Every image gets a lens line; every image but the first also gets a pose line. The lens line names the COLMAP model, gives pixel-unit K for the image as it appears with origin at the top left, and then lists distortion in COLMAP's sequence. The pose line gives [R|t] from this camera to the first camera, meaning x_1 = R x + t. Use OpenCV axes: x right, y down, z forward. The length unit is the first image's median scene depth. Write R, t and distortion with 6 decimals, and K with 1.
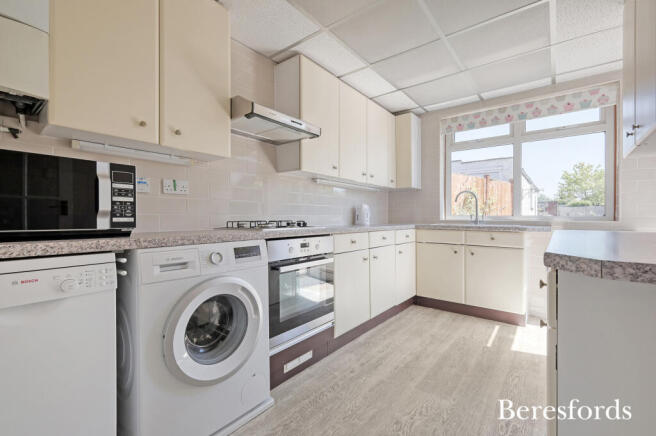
lens RADIAL K [[285.1, 0, 326.8], [0, 285.1, 216.4], [0, 0, 1]] dist [0.006354, -0.001363]
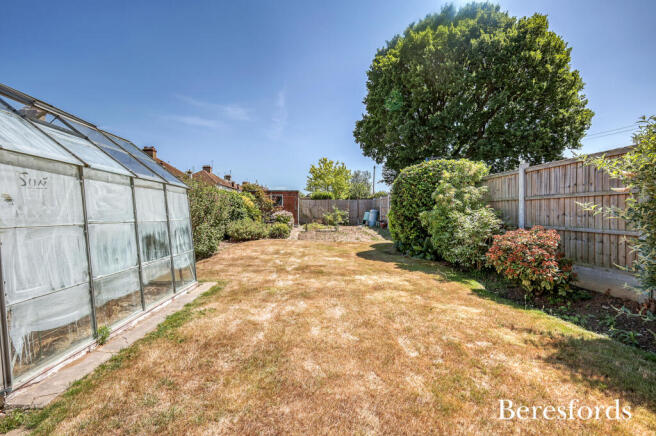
lens RADIAL K [[285.1, 0, 327.7], [0, 285.1, 214.5], [0, 0, 1]] dist [0.006354, -0.001363]
pose [[0.743831, -0.014836, 0.668203, 4.034064], [0.007663, 0.999877, 0.013670, -0.051474], [-0.668324, -0.005048, 0.743853, 4.431188]]
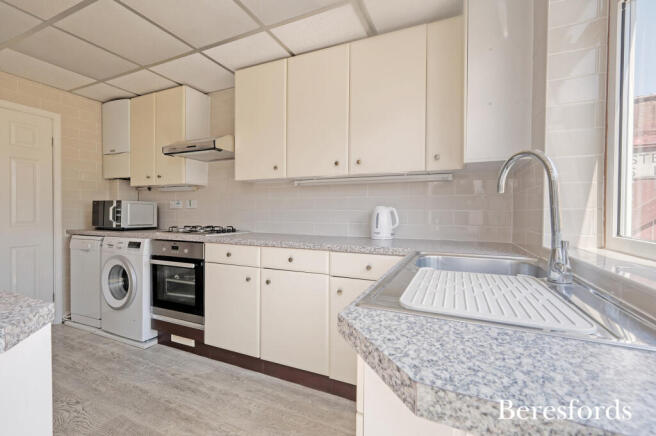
lens RADIAL K [[285.1, 0, 329.1], [0, 285.1, 215.5], [0, 0, 1]] dist [0.006354, -0.001363]
pose [[0.243985, 0.008147, -0.969745, 1.032887], [0.000531, 0.999963, 0.008534, -0.039064], [0.969779, -0.002597, 0.243972, 1.081334]]
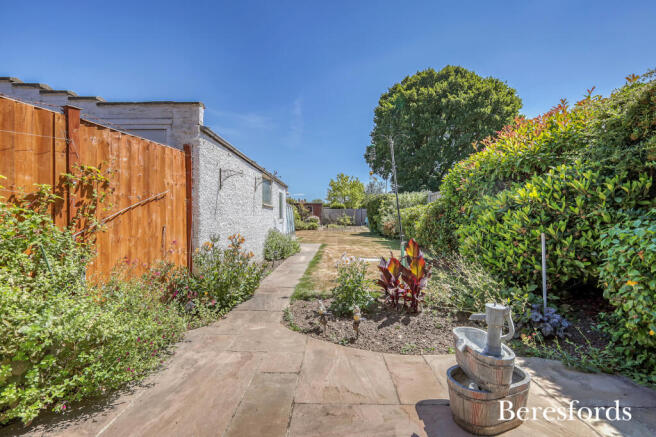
lens RADIAL K [[285.1, 0, 326.2], [0, 285.1, 218.0], [0, 0, 1]] dist [0.006354, -0.001363]
pose [[0.791194, -0.001051, 0.611564, 1.549162], [-0.000417, 0.999997, 0.002259, -0.001829], [-0.611565, -0.002043, 0.791192, 1.289066]]
